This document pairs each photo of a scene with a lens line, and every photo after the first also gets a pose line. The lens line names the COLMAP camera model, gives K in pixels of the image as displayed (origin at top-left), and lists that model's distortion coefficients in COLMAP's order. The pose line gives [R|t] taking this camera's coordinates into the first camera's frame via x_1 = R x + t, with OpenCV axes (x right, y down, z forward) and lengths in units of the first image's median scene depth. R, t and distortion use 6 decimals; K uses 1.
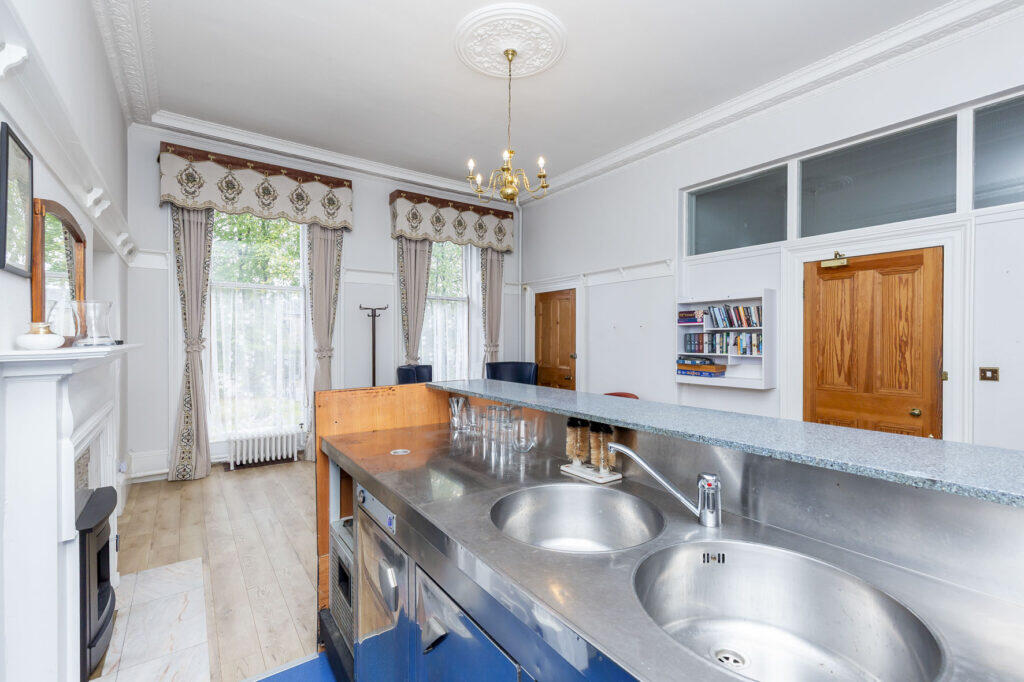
lens RADIAL K [[452.0, 0, 512.2], [0, 452.0, 344.7], [0, 0, 1]] dist [0.001009, 0.000134]
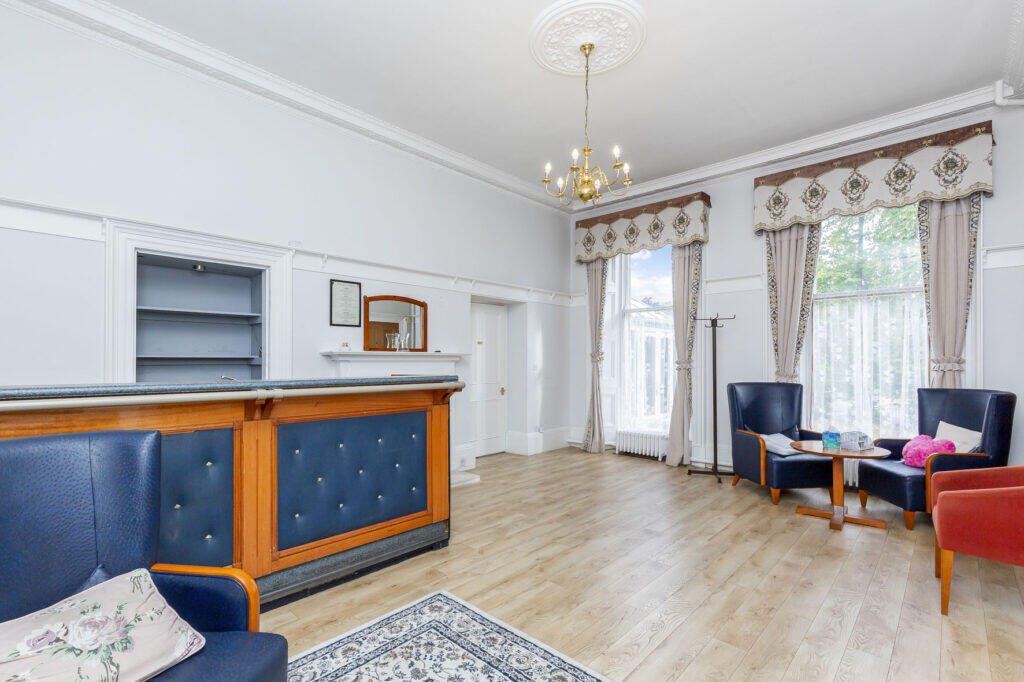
lens RADIAL K [[466.9, 0, 493.1], [0, 466.9, 354.5], [0, 0, 1]] dist [0.002326, -0.000003]
pose [[0.169386, -0.003049, -0.985545, 0.468557], [-0.008861, 0.999950, -0.004616, 0.001543], [0.985510, 0.009515, 0.169351, 0.310982]]
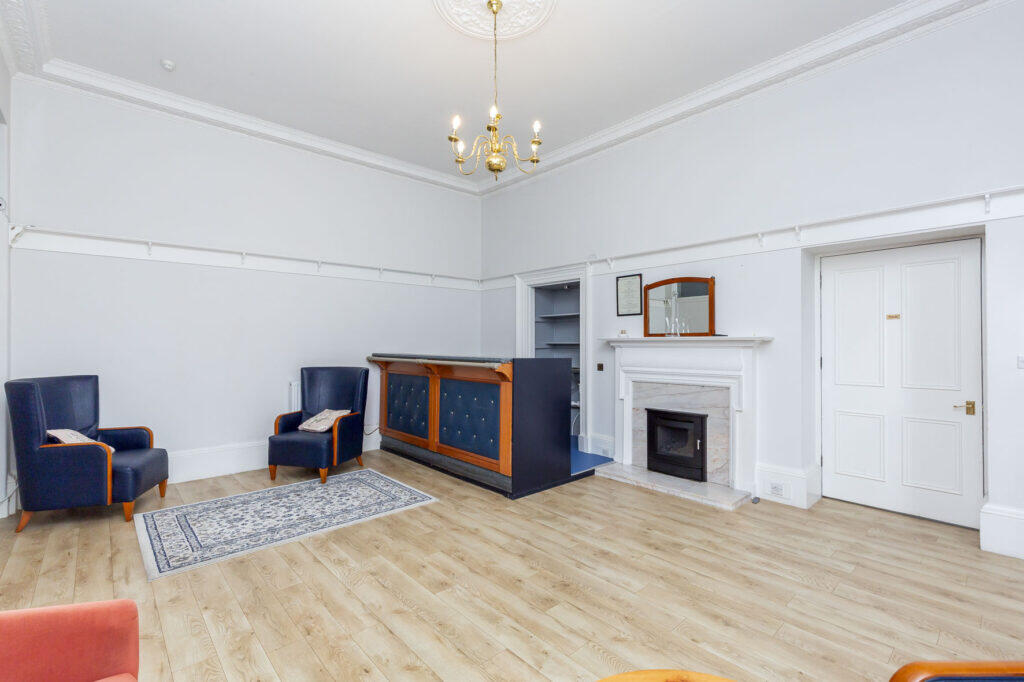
lens RADIAL K [[459.8, 0, 531.6], [0, 459.8, 340.1], [0, 0, 1]] dist [0.000650, -0.000086]
pose [[-0.991163, 0.004004, -0.132590, 0.023736], [0.004289, 0.999989, -0.001863, 0.000256], [0.132581, -0.002415, -0.991169, 0.934787]]
